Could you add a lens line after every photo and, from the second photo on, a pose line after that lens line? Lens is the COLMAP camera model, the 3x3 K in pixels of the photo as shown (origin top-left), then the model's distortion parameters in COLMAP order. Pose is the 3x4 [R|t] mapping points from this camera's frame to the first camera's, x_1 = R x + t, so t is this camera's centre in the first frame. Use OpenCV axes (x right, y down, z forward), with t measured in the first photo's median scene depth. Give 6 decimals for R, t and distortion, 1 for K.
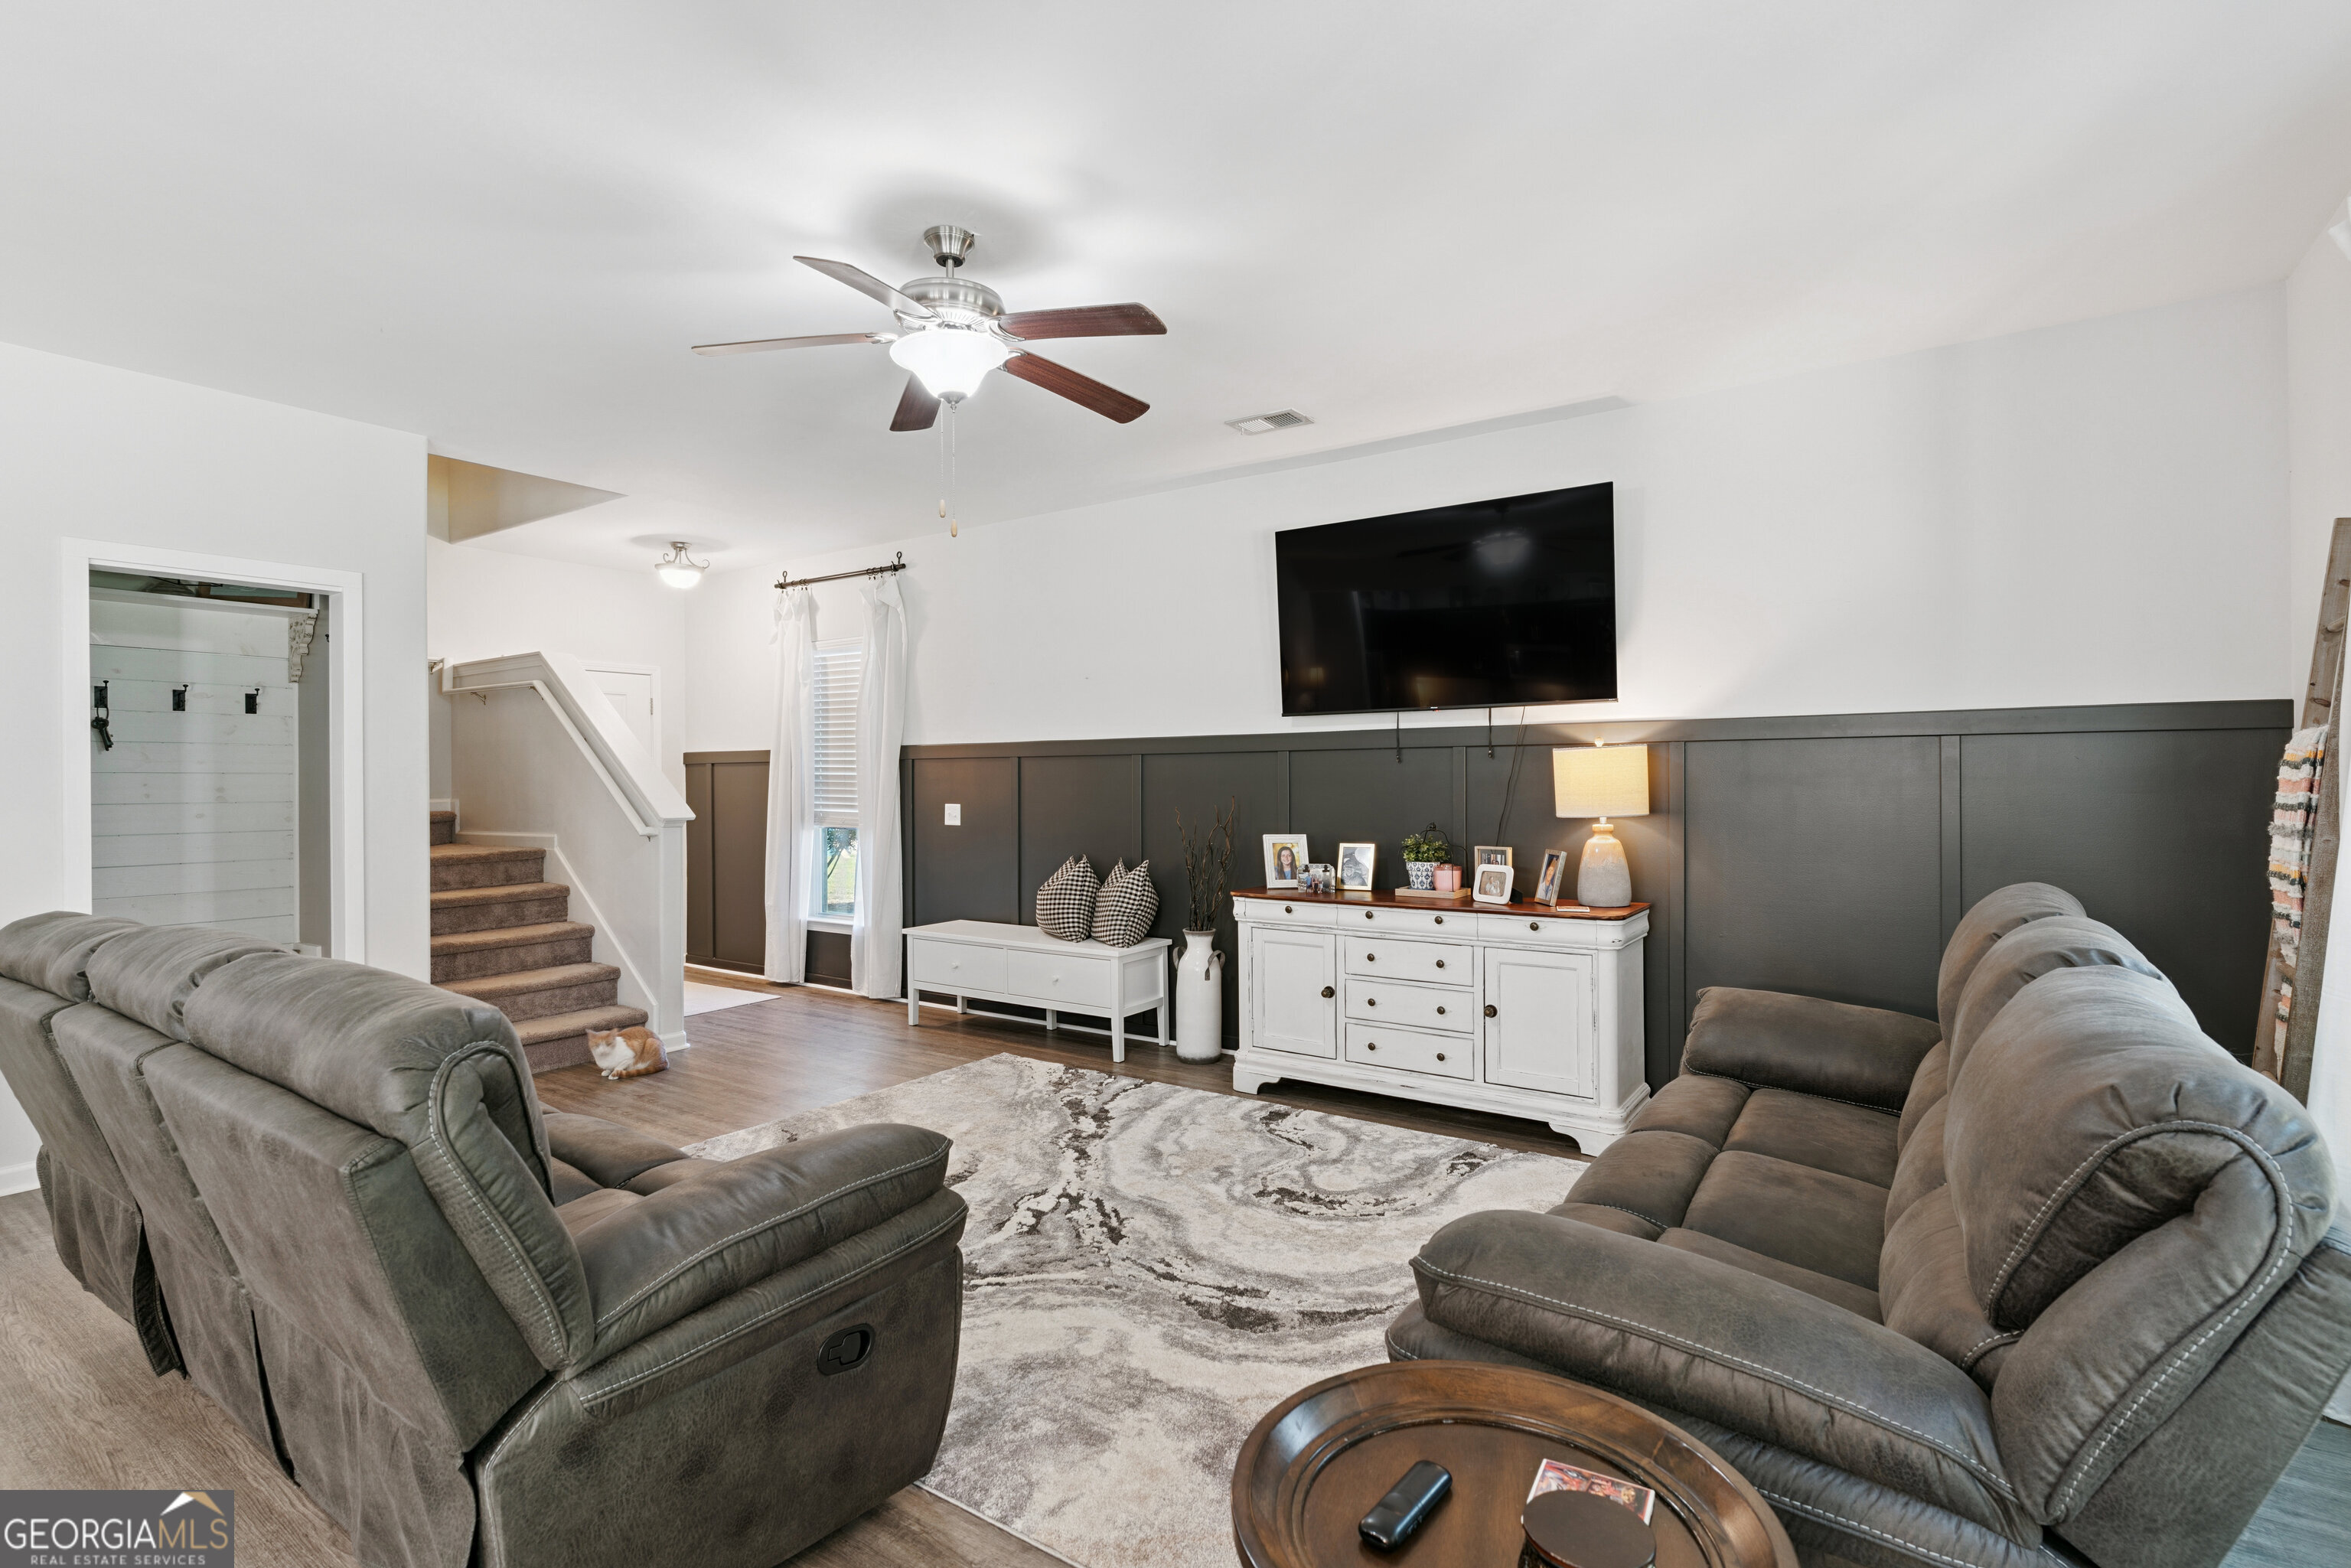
lens RADIAL K [[1122.5, 0, 1171.8], [0, 1122.5, 783.0], [0, 0, 1]] dist [-0.002207, 0.000207]
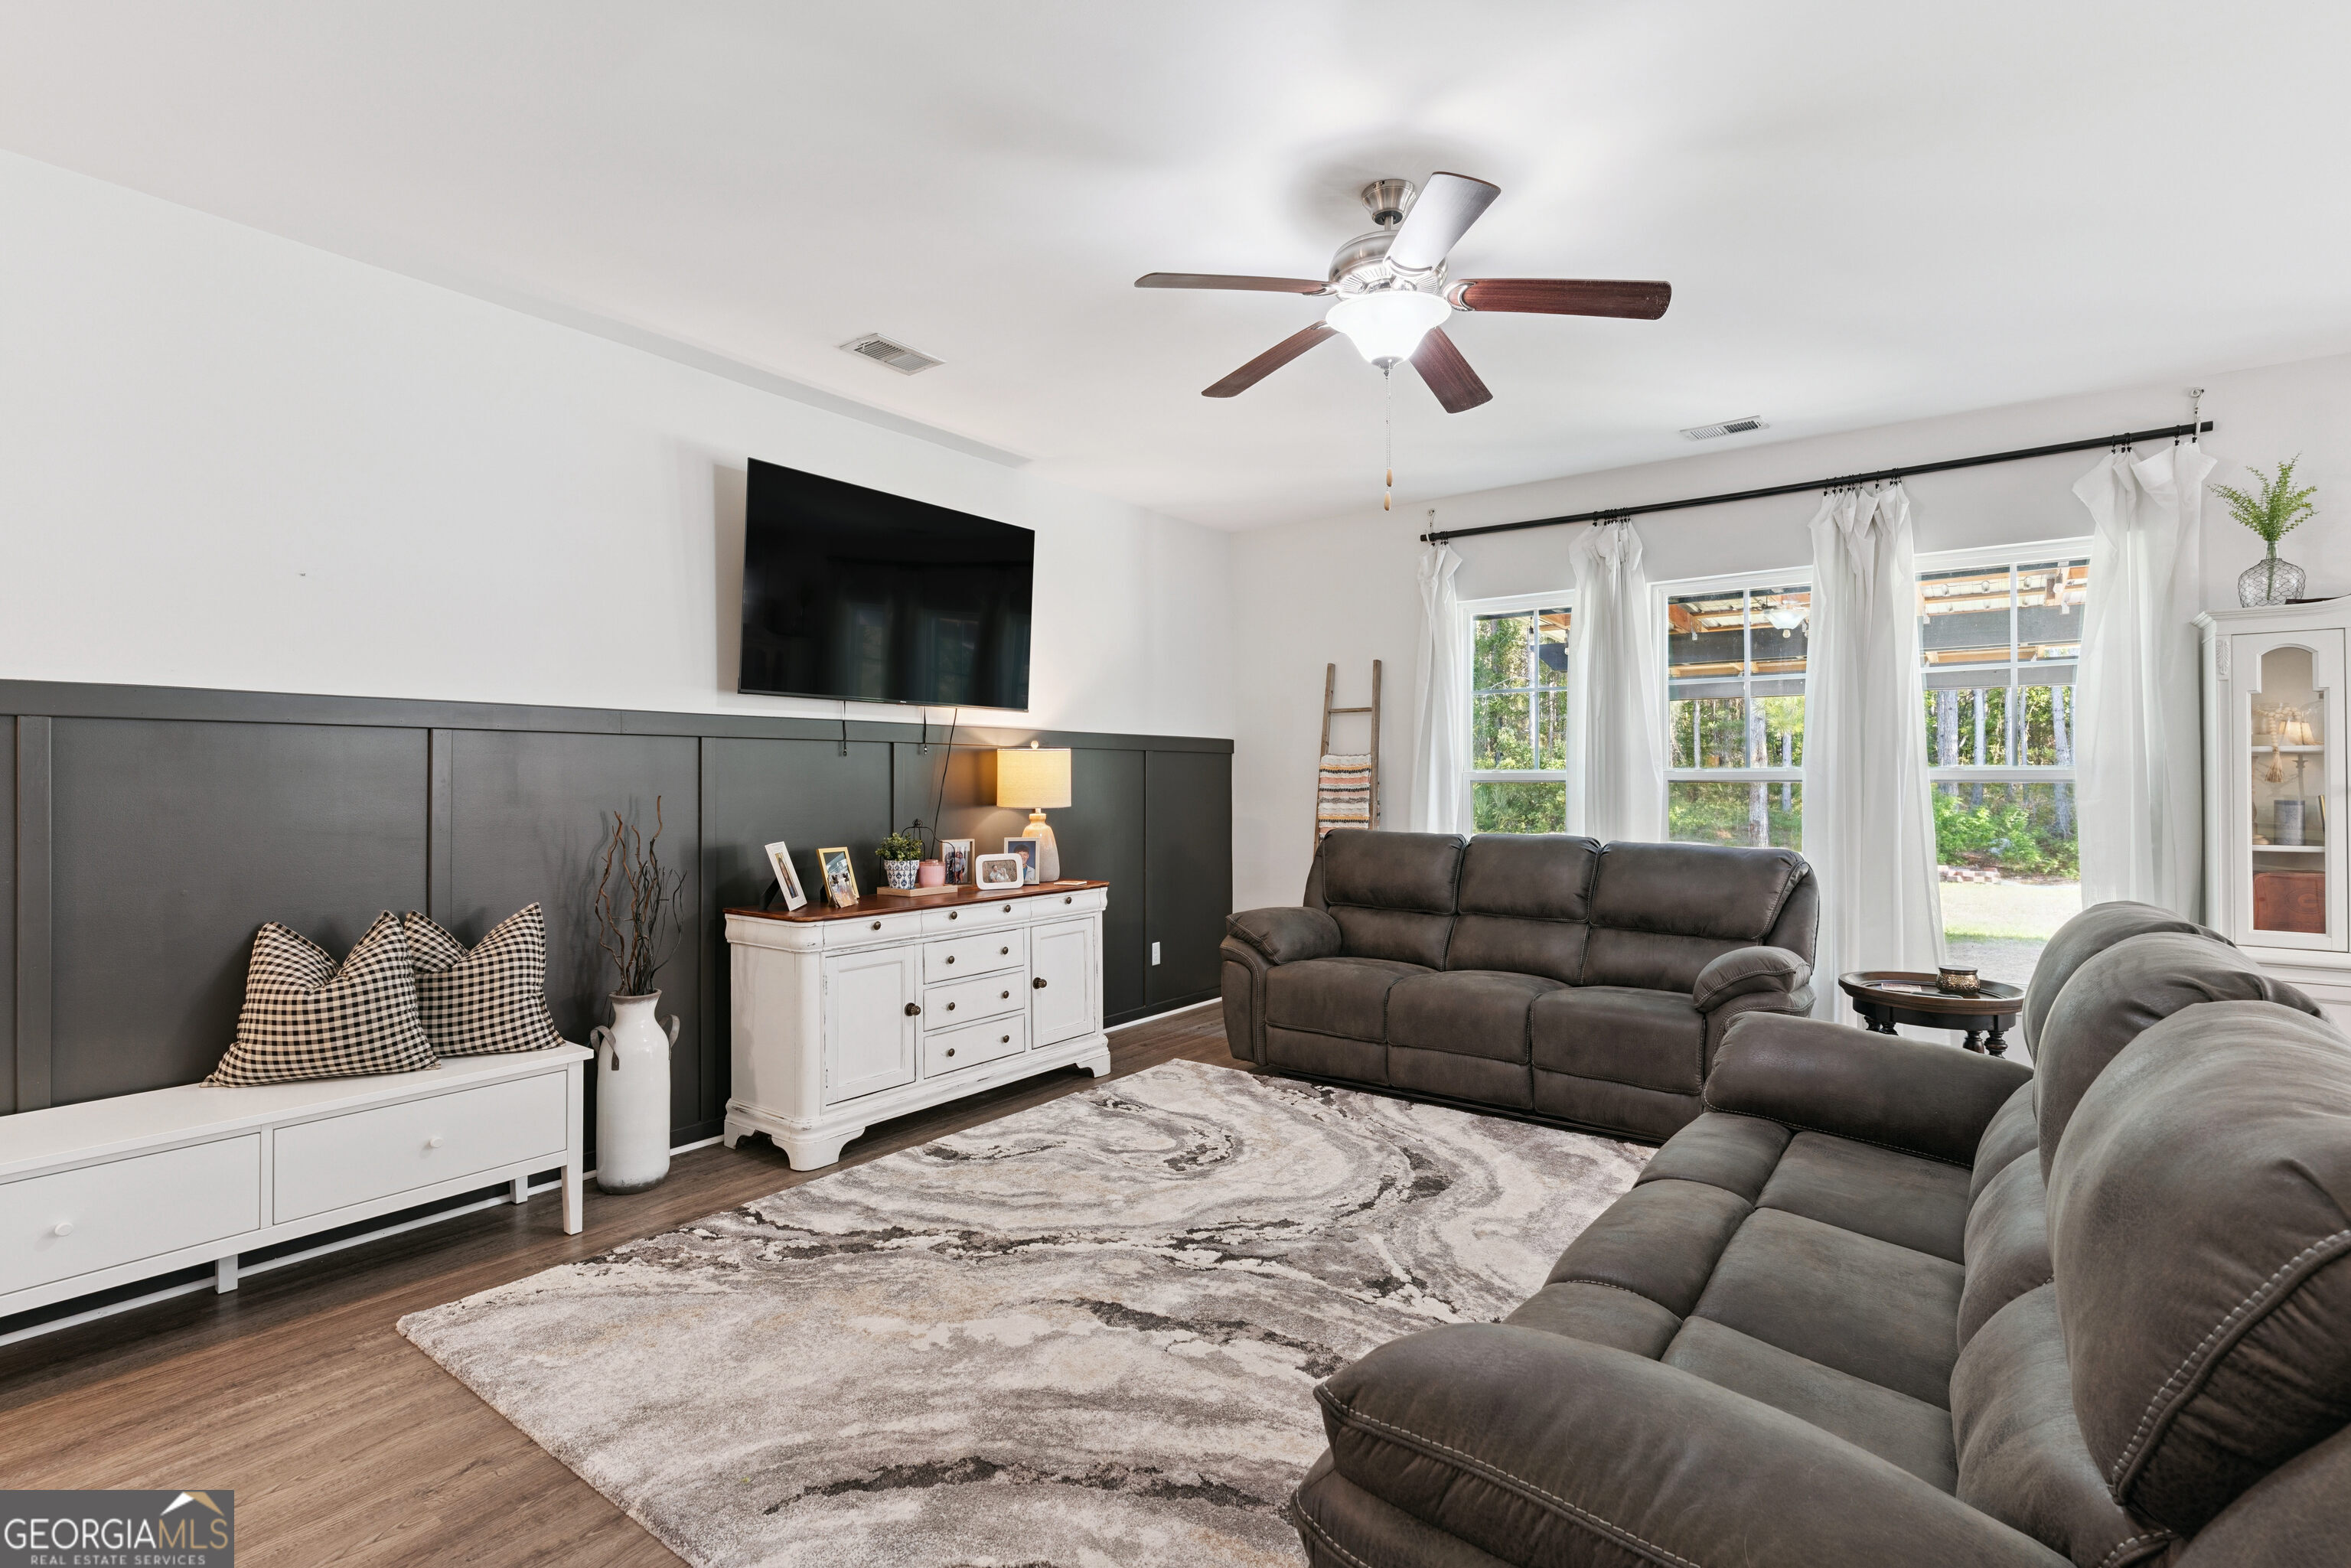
lens RADIAL K [[1122.5, 0, 1173.6], [0, 1122.5, 775.7], [0, 0, 1]] dist [-0.002207, 0.000207]
pose [[0.027477, 0.008631, 0.999585, -0.821822], [0.002830, 0.999958, -0.008712, 0.007096], [-0.999618, 0.003068, 0.027451, 0.825485]]
